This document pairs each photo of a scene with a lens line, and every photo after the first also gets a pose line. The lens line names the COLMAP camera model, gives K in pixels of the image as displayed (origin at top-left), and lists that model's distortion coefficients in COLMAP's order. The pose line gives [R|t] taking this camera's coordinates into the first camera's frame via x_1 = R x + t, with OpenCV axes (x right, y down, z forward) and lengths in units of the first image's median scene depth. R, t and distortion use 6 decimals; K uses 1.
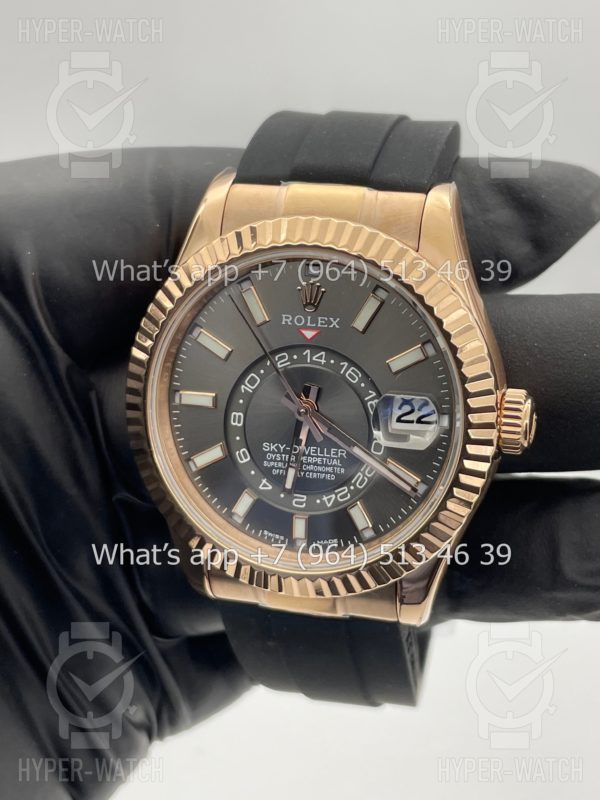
lens RADIAL K [[1239.1, 0, 296.1], [0, 1239.1, 397.6], [0, 0, 1]] dist [0.081075, 0.000000]
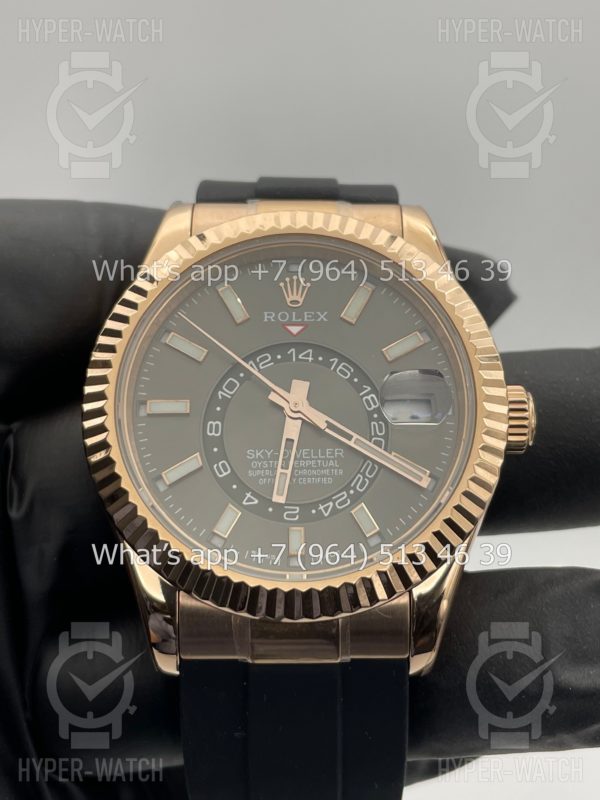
lens RADIAL K [[1239.1, 0, 292.4], [0, 1239.1, 398.1], [0, 0, 1]] dist [0.081075, 0.000000]
pose [[0.964374, 0.031621, 0.262645, -0.229845], [0.081498, 0.909029, -0.408687, 0.368741], [-0.251675, 0.415532, 0.874067, 0.205321]]
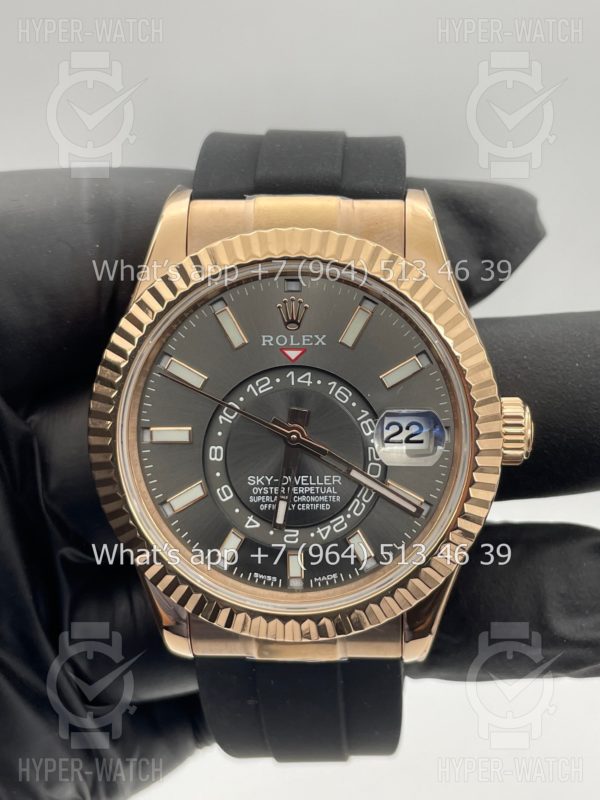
lens RADIAL K [[1239.1, 0, 304.2], [0, 1239.1, 398.8], [0, 0, 1]] dist [0.081075, 0.000000]
pose [[0.976765, -0.067250, 0.203490, -0.169878], [0.080951, 0.994924, -0.059769, 0.037690], [-0.198437, 0.074853, 0.977251, 0.090182]]
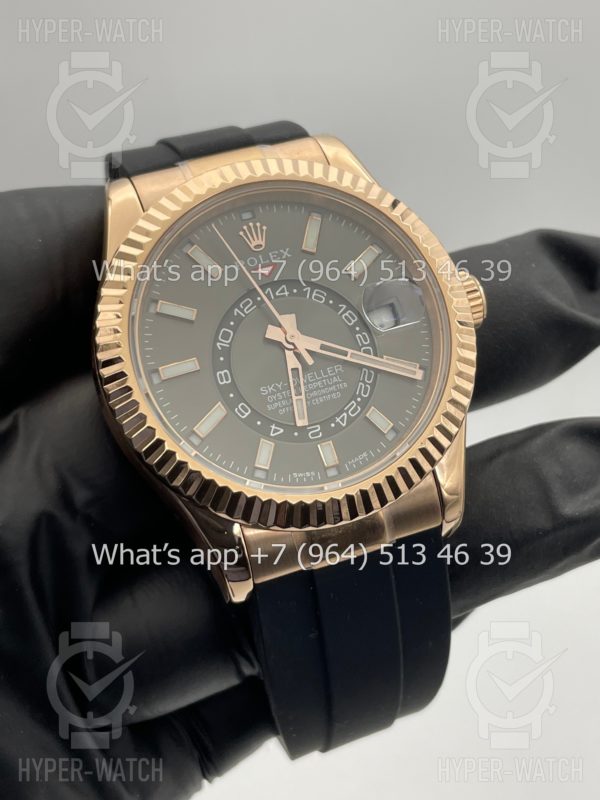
lens RADIAL K [[1239.1, 0, 303.8], [0, 1239.1, 402.3], [0, 0, 1]] dist [0.081075, 0.000000]
pose [[0.842208, -0.238565, 0.483500, -0.473208], [0.403890, 0.873224, -0.272677, 0.327306], [-0.357153, 0.424932, 0.831790, 0.184271]]
